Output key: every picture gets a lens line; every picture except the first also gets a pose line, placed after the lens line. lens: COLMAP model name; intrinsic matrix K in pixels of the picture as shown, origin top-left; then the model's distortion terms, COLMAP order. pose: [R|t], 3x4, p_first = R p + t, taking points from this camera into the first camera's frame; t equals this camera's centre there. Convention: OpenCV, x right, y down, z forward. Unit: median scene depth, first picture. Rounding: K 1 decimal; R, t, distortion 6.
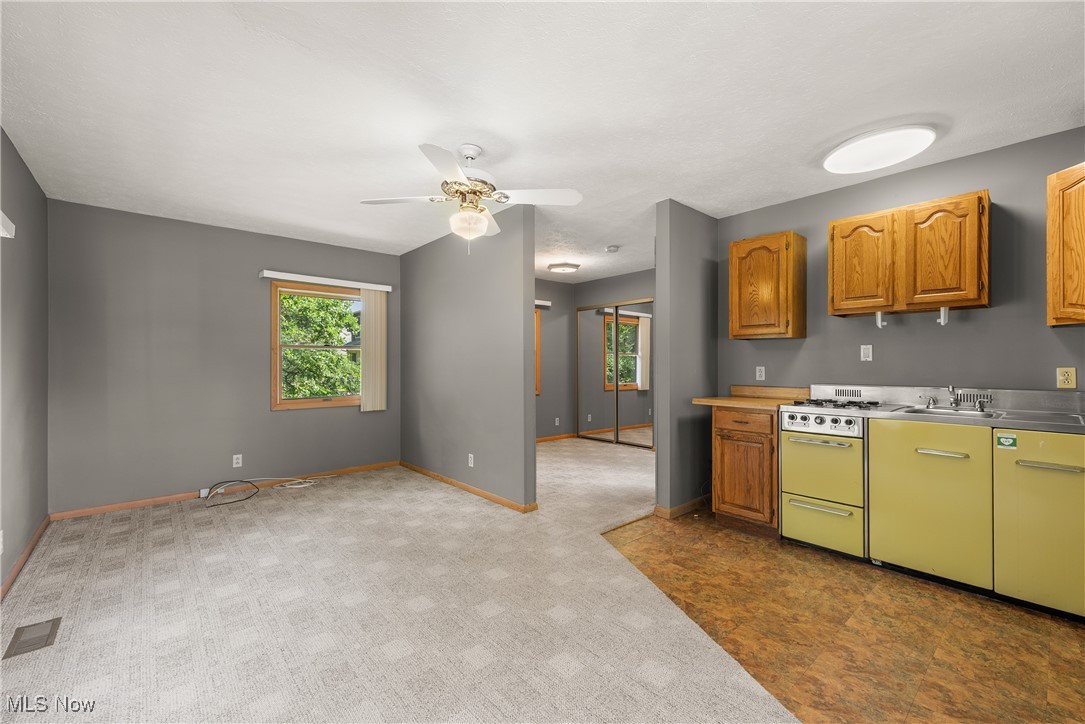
lens RADIAL K [[446.3, 0, 544.8], [0, 446.3, 363.8], [0, 0, 1]] dist [0.003445, -0.000332]
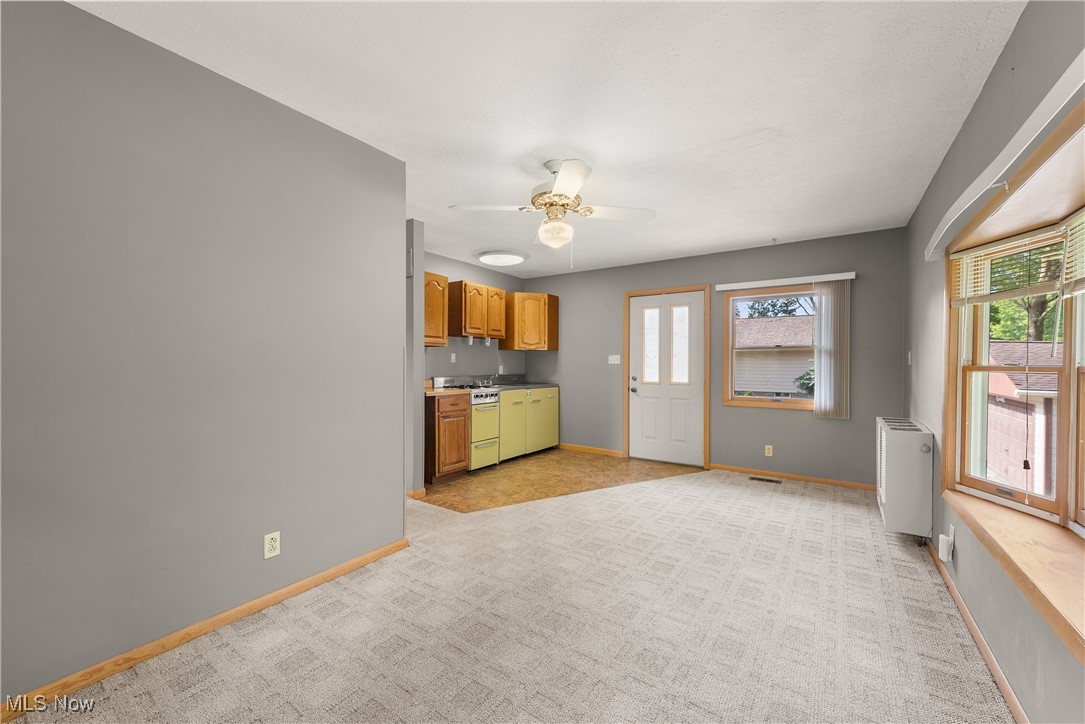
lens RADIAL K [[422.6, 0, 544.6], [0, 422.6, 367.1], [0, 0, 1]] dist [0.010017, -0.001871]
pose [[-0.248460, -0.008995, 0.968600, -1.069906], [-0.008593, 0.999938, 0.007081, -0.002995], [-0.968604, -0.006564, -0.248522, 1.183534]]
